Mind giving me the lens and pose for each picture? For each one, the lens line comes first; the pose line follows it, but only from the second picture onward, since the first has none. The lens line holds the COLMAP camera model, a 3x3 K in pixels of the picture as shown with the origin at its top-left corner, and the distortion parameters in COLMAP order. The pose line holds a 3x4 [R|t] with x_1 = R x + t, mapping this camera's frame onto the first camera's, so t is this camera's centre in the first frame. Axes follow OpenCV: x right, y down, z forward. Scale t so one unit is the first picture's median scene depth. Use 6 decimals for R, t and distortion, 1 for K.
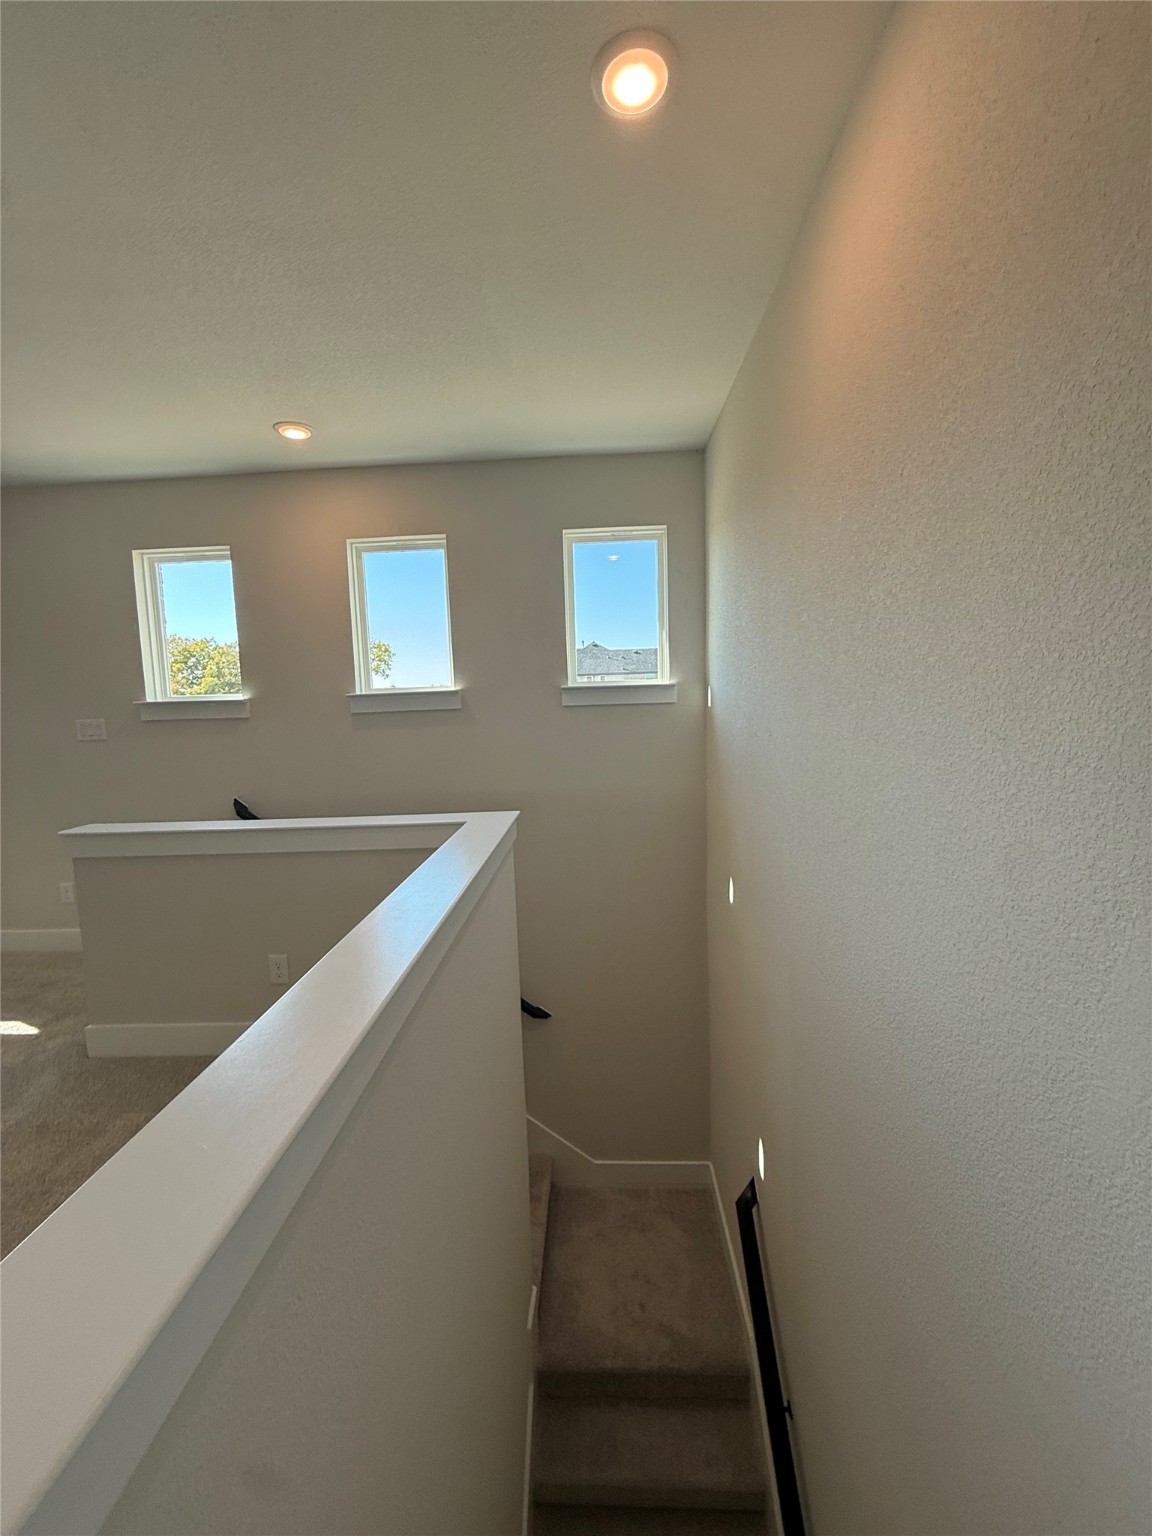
lens RADIAL K [[612.5, 0, 577.4], [0, 612.5, 765.4], [0, 0, 1]] dist [-0.000286, 0.000488]
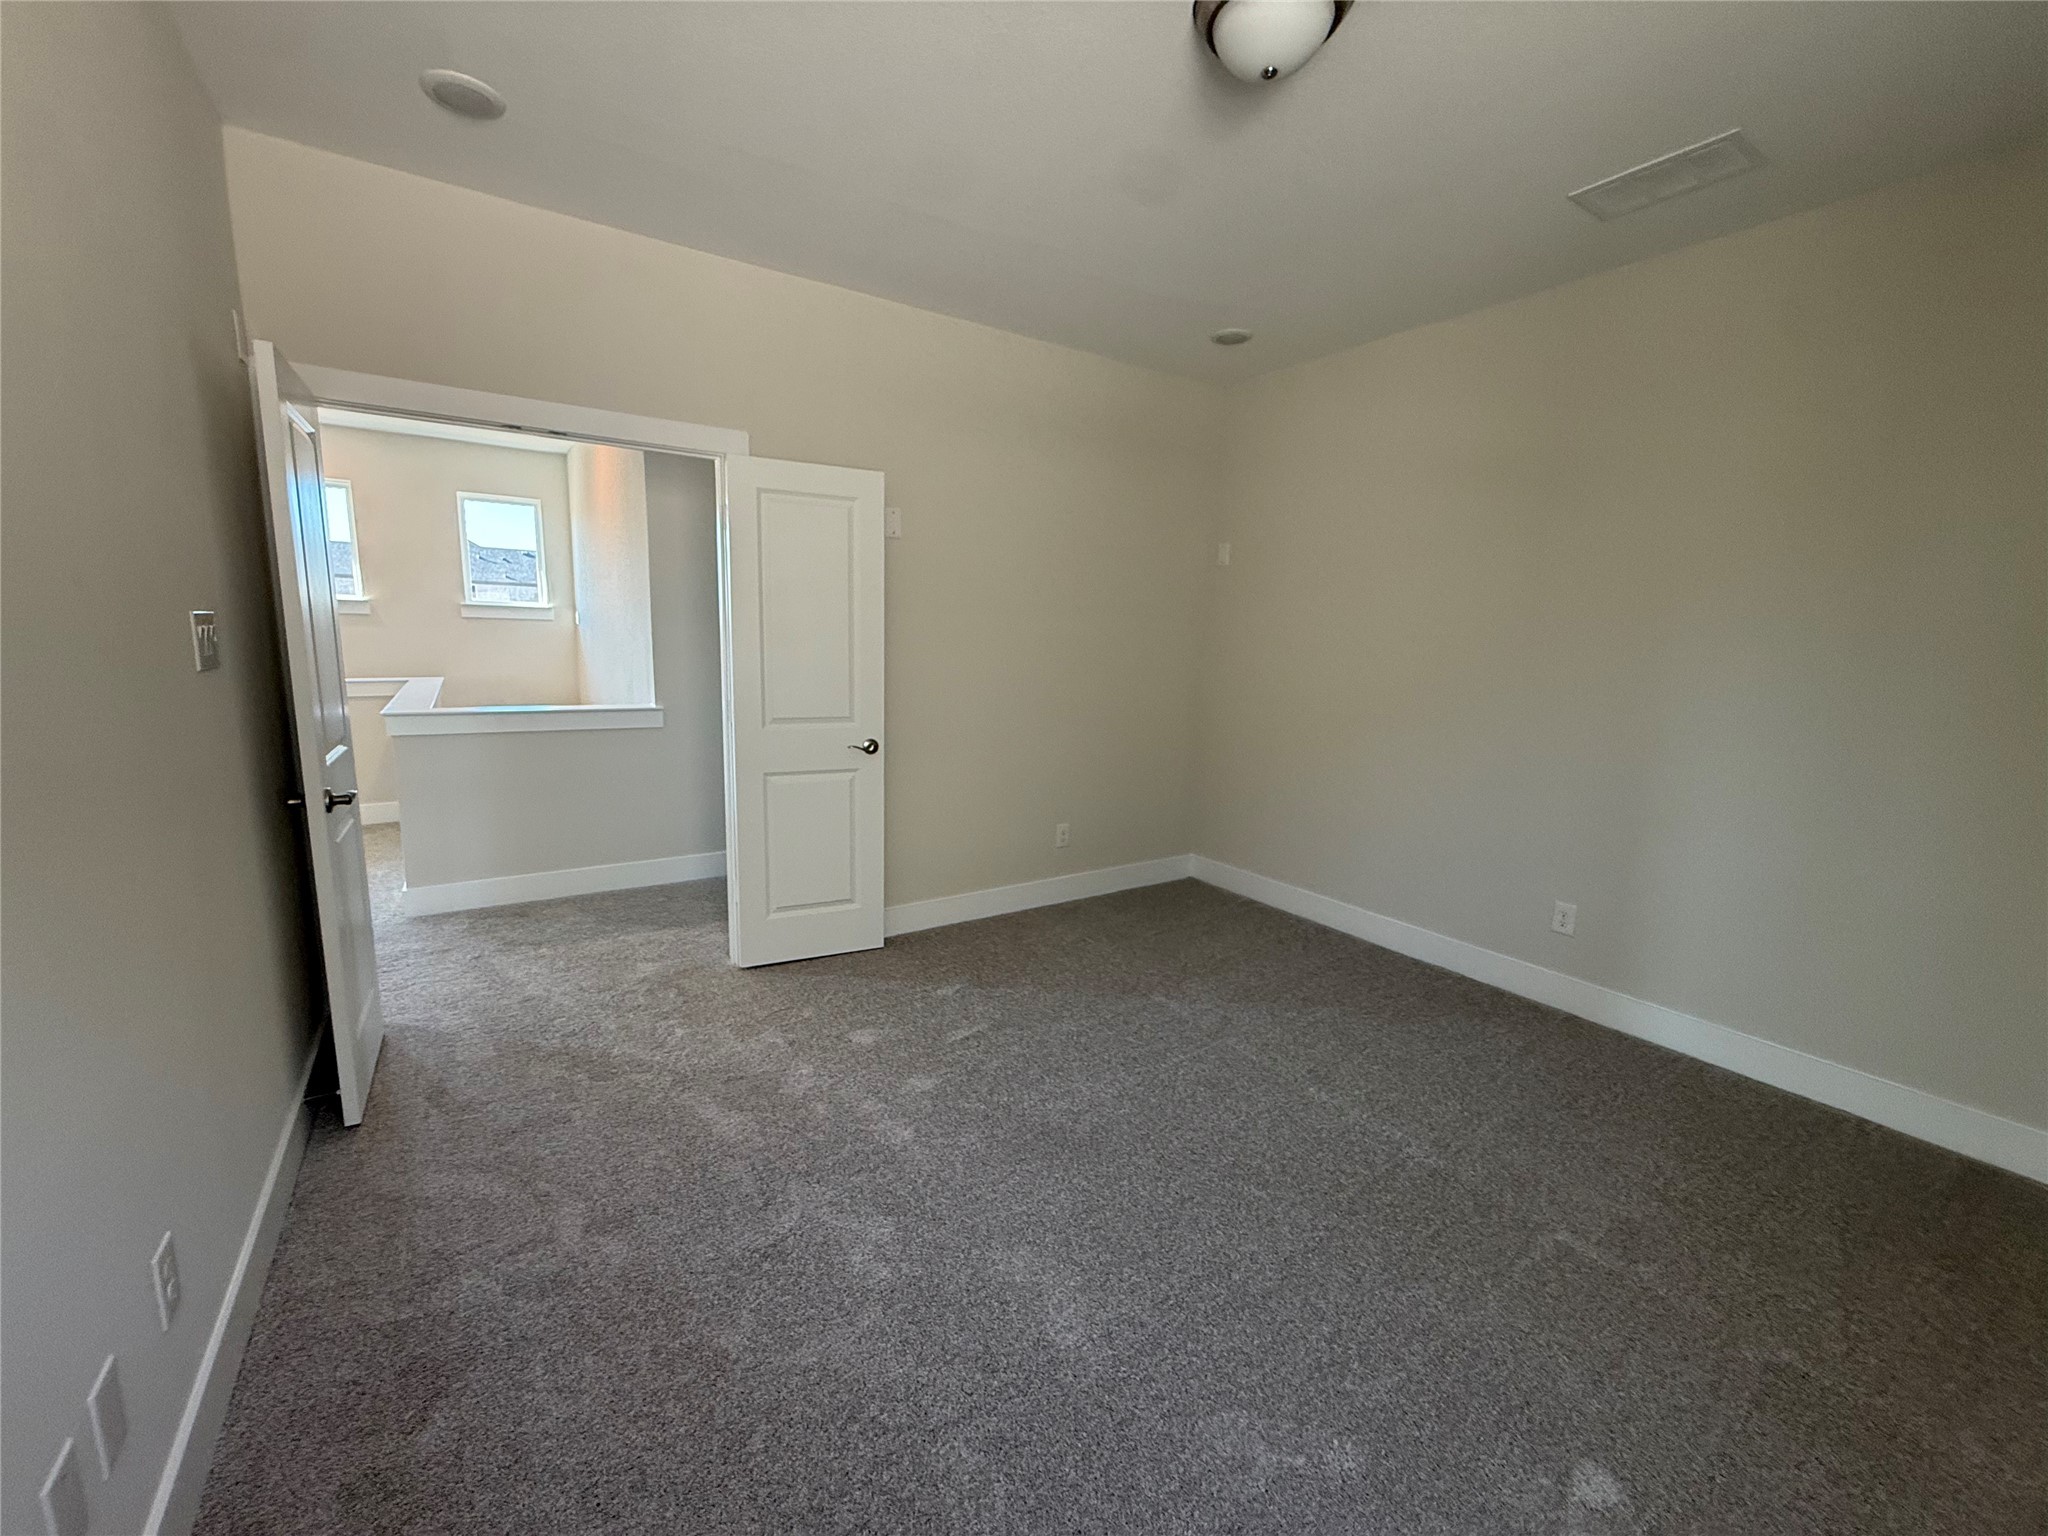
lens RADIAL K [[816.7, 0, 1019.1], [0, 816.7, 770.4], [0, 0, 1]] dist [-0.000286, 0.000488]
pose [[0.808411, -0.042357, 0.587092, -0.106687], [0.009129, 0.998190, 0.059445, 0.154902], [-0.588547, -0.042697, 0.807335, -1.283946]]
